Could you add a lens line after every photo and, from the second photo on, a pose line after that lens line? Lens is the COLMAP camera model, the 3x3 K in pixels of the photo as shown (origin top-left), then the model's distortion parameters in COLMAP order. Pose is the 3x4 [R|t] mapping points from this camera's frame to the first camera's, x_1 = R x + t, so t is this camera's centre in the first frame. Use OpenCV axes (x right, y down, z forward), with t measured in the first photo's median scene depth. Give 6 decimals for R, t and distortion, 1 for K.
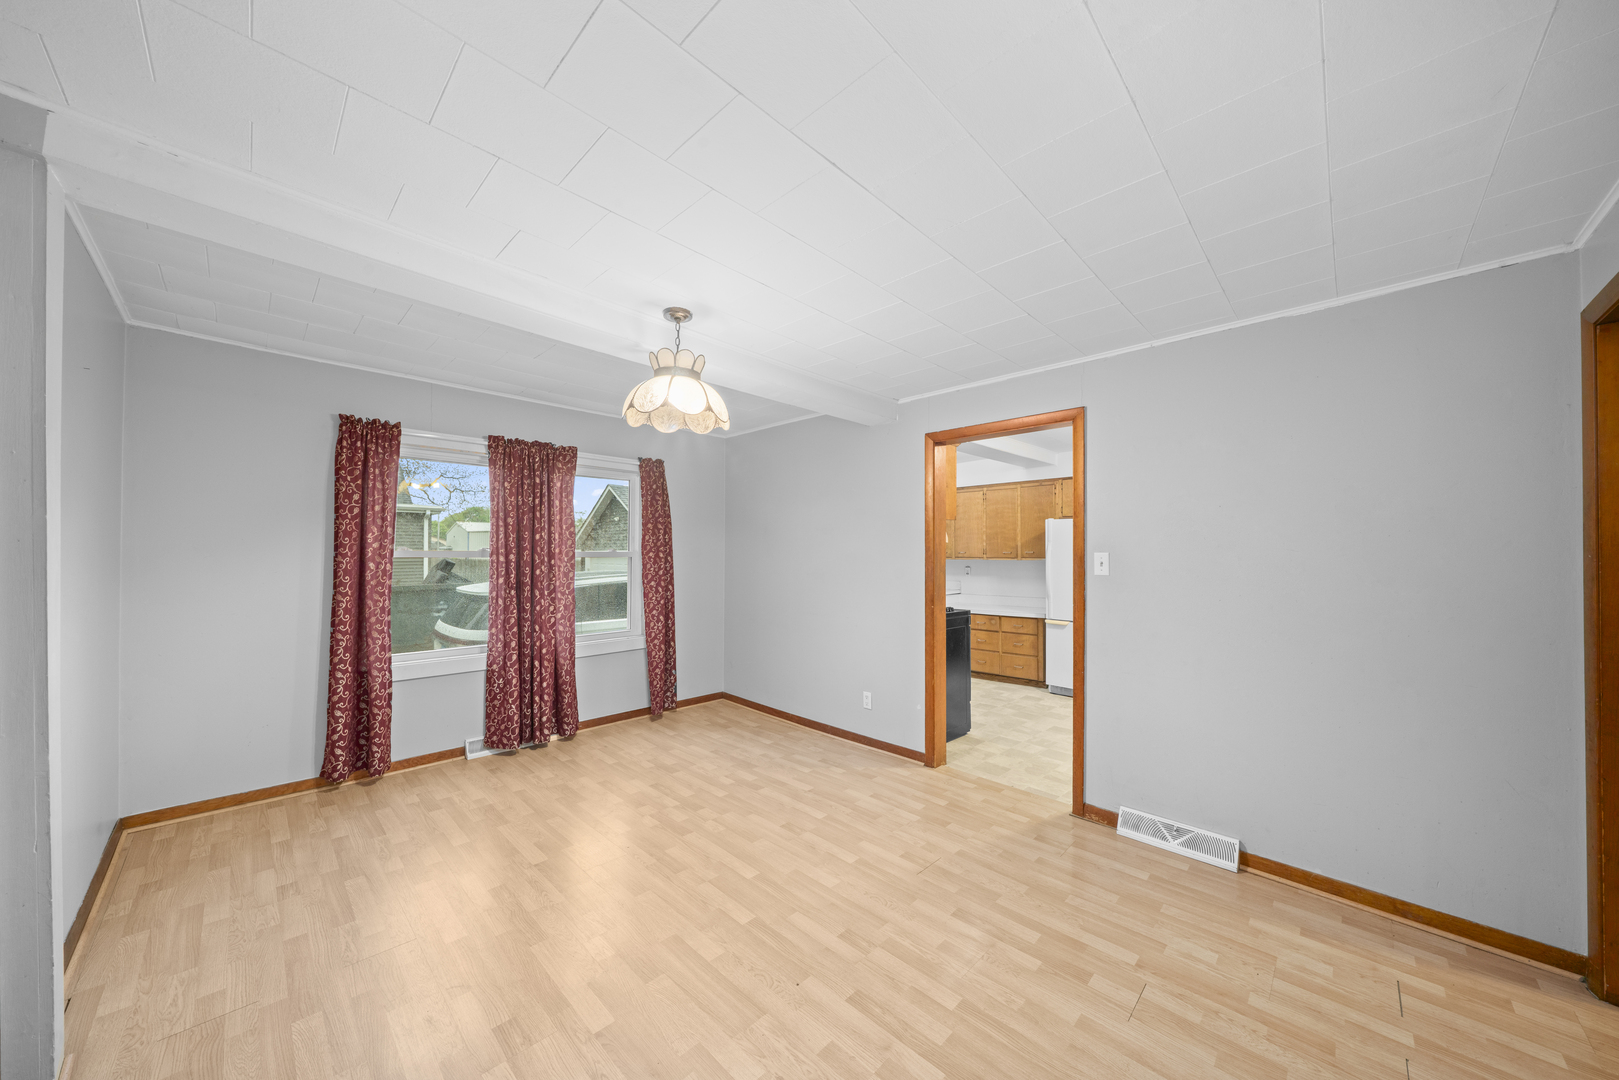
lens RADIAL K [[561.6, 0, 809.6], [0, 561.6, 548.3], [0, 0, 1]] dist [-0.000892, 0.000053]
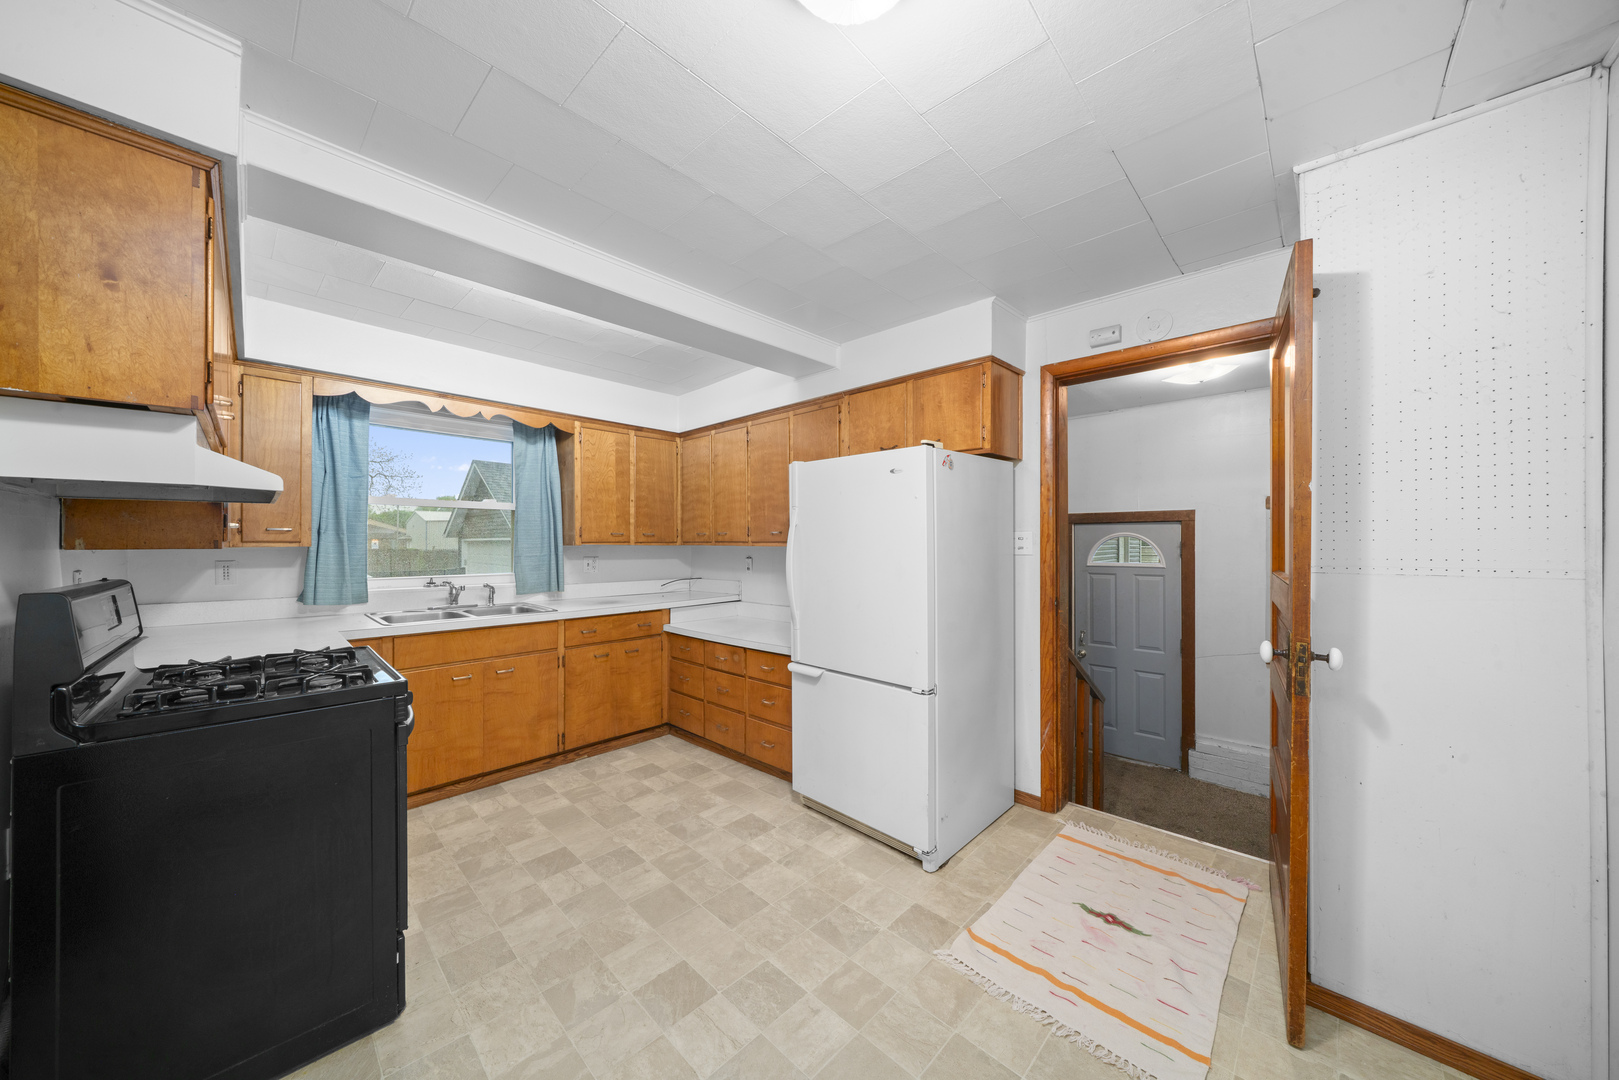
lens RADIAL K [[553.6, 0, 802.8], [0, 553.6, 537.9], [0, 0, 1]] dist [0.000153, 0.000086]
pose [[0.999978, -0.004666, 0.004816, 0.730761], [0.004659, 0.999988, 0.001424, 0.024235], [-0.004822, -0.001401, 0.999987, 0.856519]]
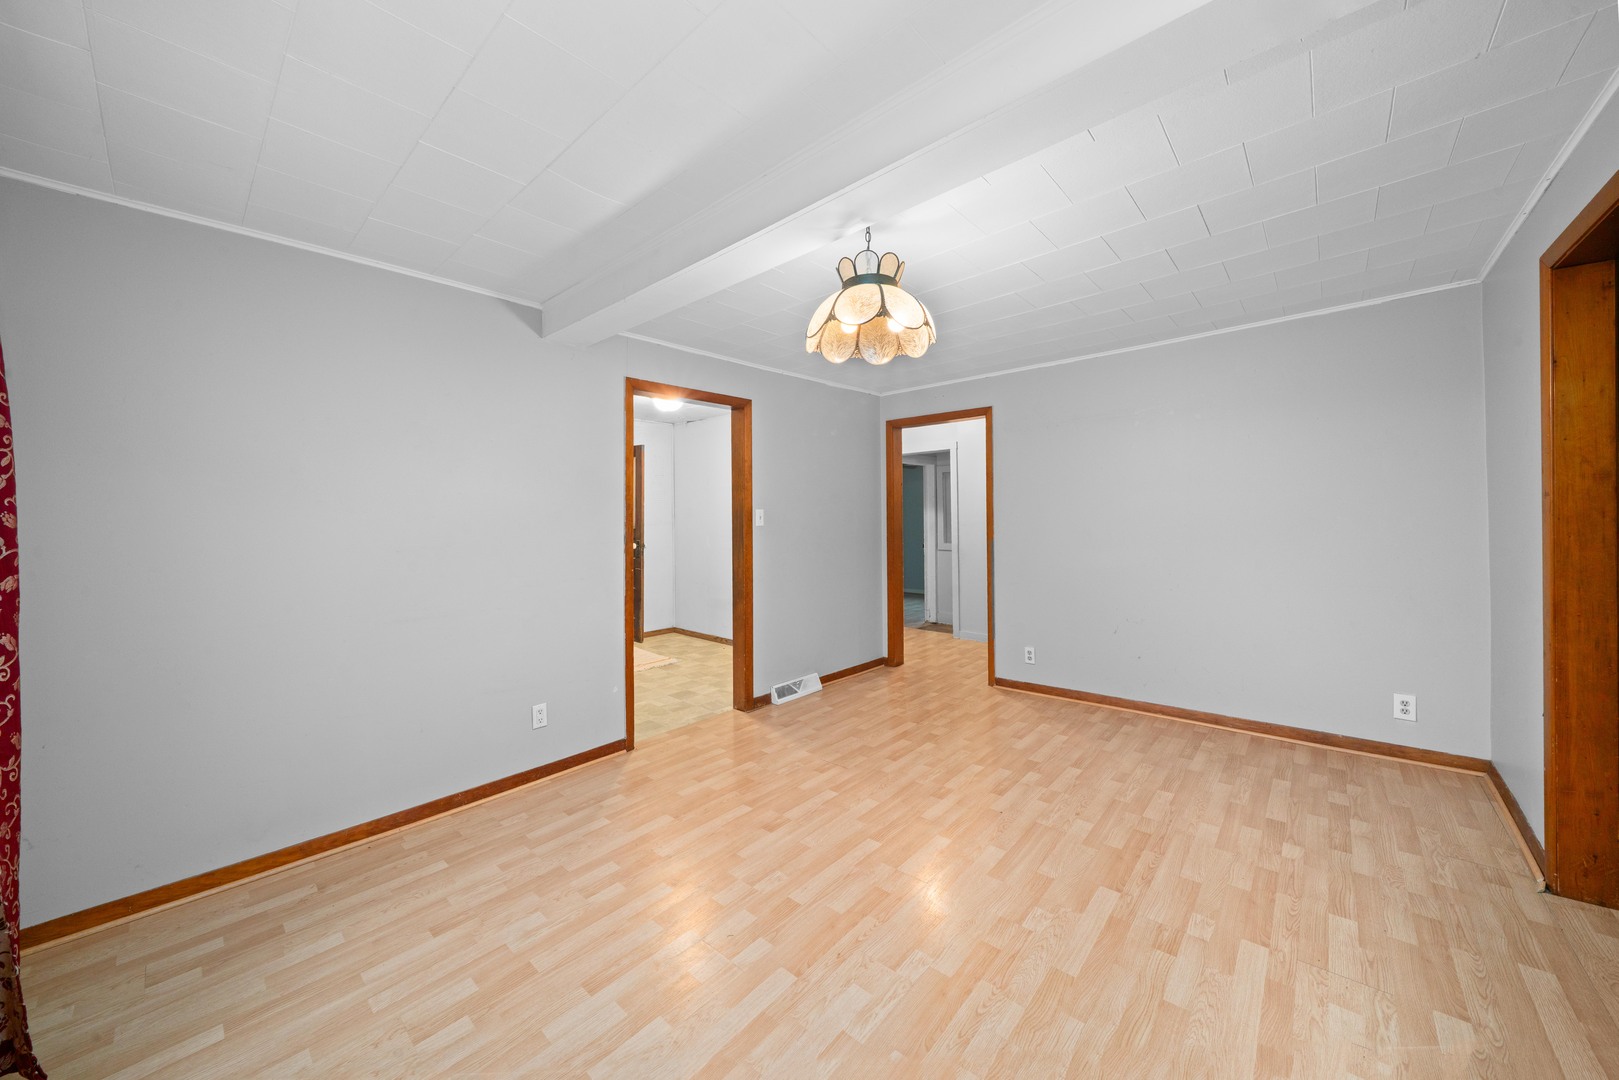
lens RADIAL K [[569.6, 0, 802.3], [0, 569.6, 506.6], [0, 0, 1]] dist [0.000122, -0.000039]
pose [[-0.031669, 0.008978, 0.999458, -0.784551], [0.001439, 0.999959, -0.008937, 0.011609], [-0.999497, 0.001155, -0.031681, 0.840245]]
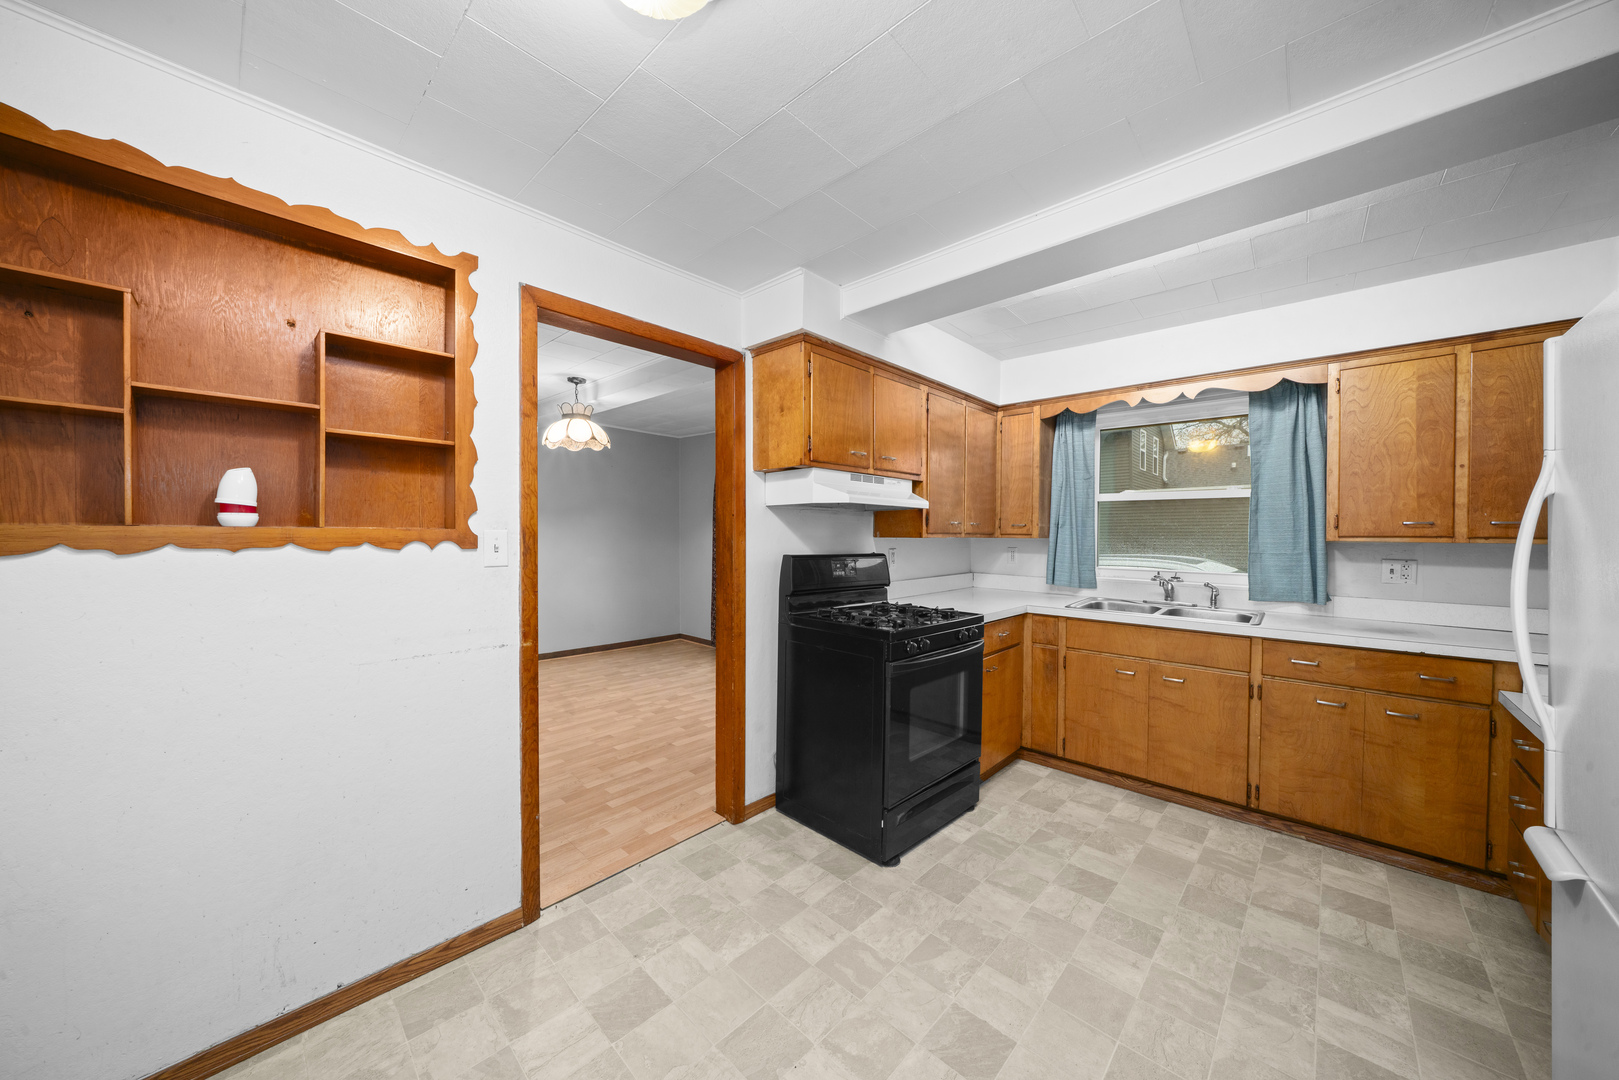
lens RADIAL K [[553.6, 0, 802.8], [0, 553.6, 537.9], [0, 0, 1]] dist [0.000153, 0.000086]
pose [[0.016721, 0.004498, -0.999850, 1.061591], [0.002620, 0.999986, 0.004542, 0.028789], [0.999857, -0.002695, 0.016709, 1.225966]]
